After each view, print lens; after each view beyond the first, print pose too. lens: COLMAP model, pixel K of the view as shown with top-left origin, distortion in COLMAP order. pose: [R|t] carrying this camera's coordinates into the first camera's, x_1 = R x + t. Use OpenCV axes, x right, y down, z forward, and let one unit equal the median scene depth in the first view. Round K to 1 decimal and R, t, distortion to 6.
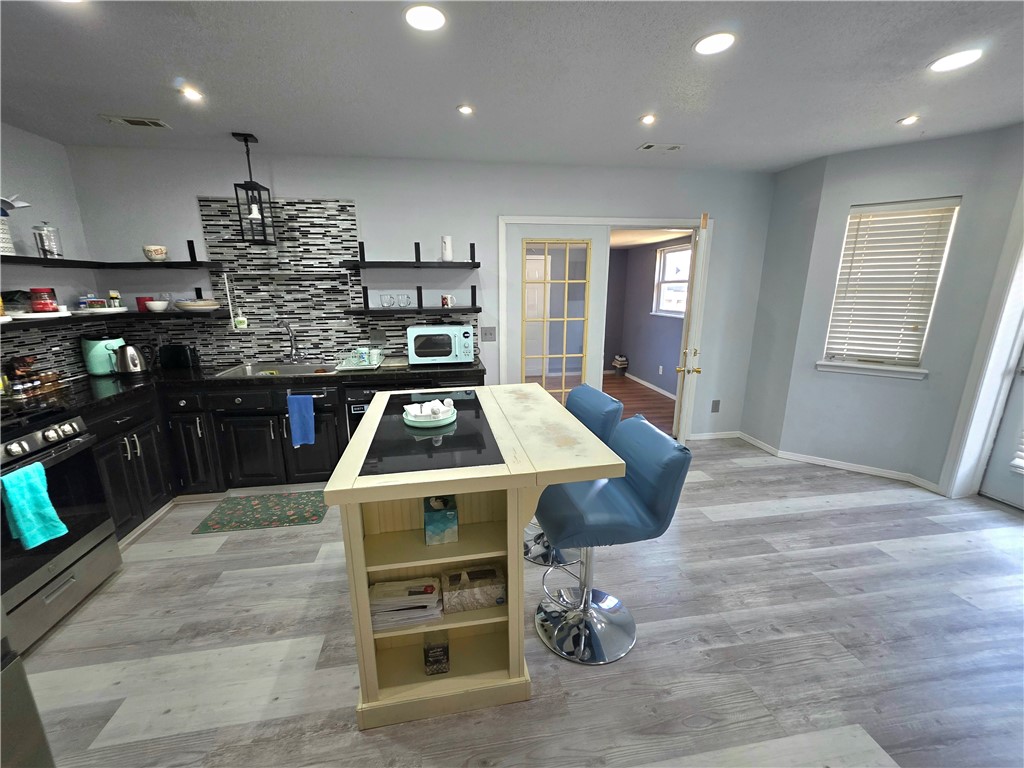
lens RADIAL K [[411.8, 0, 508.2], [0, 411.8, 388.1], [0, 0, 1]] dist [-0.001496, 0.001414]
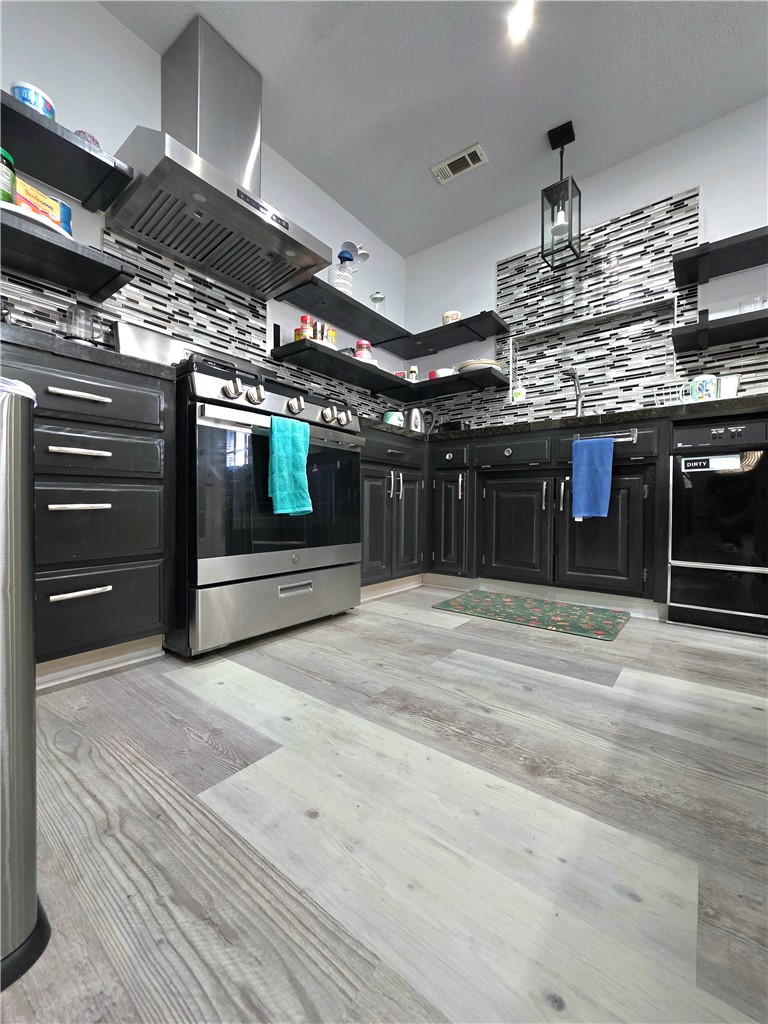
lens RADIAL K [[411.8, 0, 389.9], [0, 411.8, 512.8], [0, 0, 1]] dist [-0.001496, 0.001414]
pose [[0.676012, 0.019222, -0.736639, -0.243990], [-0.179157, 0.973952, -0.138998, 0.276949], [0.714780, 0.225939, 0.661847, 0.370697]]
